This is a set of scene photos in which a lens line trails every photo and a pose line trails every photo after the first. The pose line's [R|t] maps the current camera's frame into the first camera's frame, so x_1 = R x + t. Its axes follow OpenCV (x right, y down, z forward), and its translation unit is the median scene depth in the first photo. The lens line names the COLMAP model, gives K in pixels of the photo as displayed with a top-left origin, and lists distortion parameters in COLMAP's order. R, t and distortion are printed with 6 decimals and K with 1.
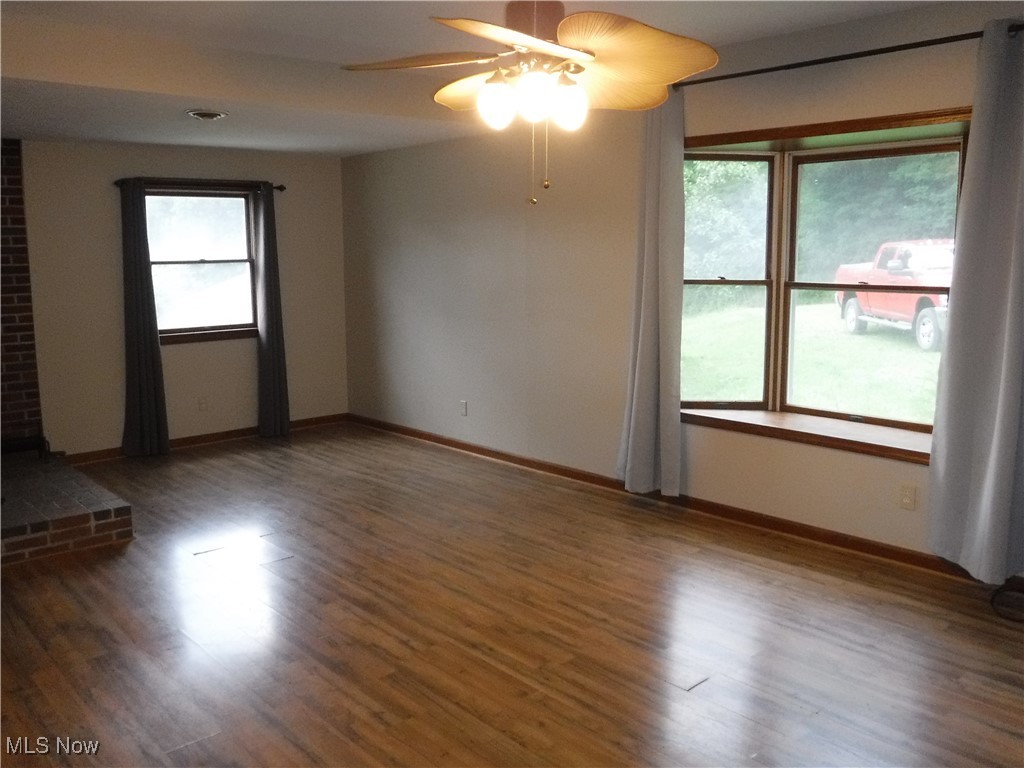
lens RADIAL K [[863.3, 0, 510.9], [0, 863.3, 384.9], [0, 0, 1]] dist [-0.069499, 0.033612]
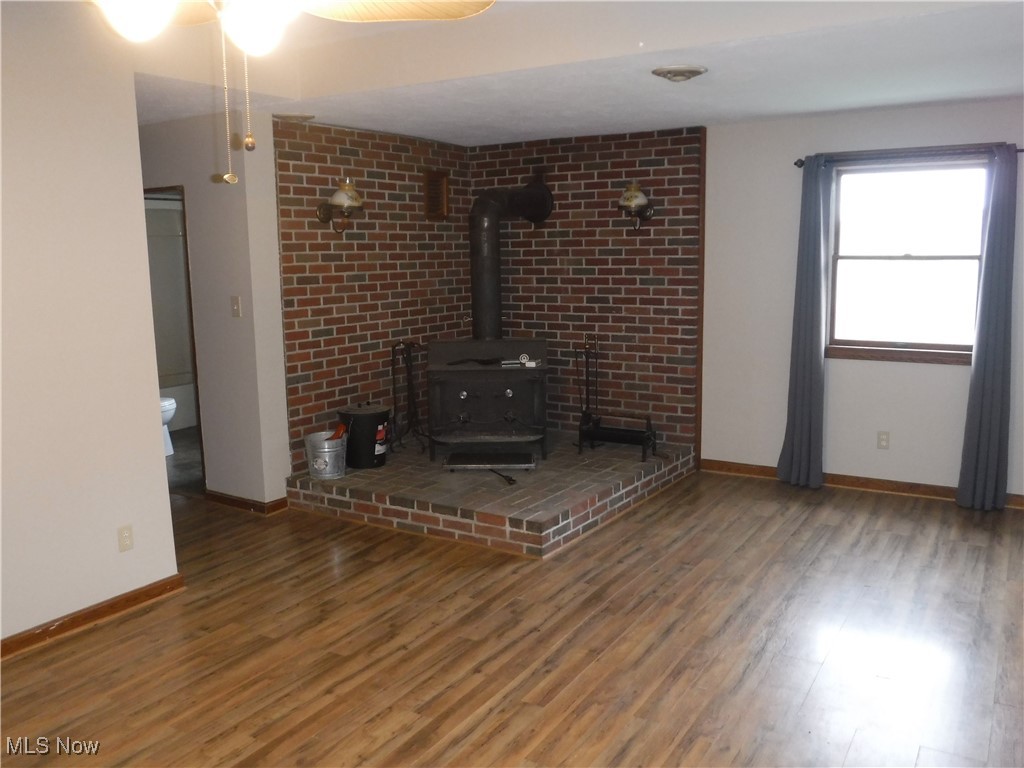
lens RADIAL K [[863.3, 0, 511.2], [0, 863.3, 382.3], [0, 0, 1]] dist [-0.069499, 0.033612]
pose [[0.284807, 0.151174, -0.946589, 0.285106], [-0.133342, 0.984134, 0.117050, -0.080178], [0.949265, 0.092884, 0.300446, 0.473002]]
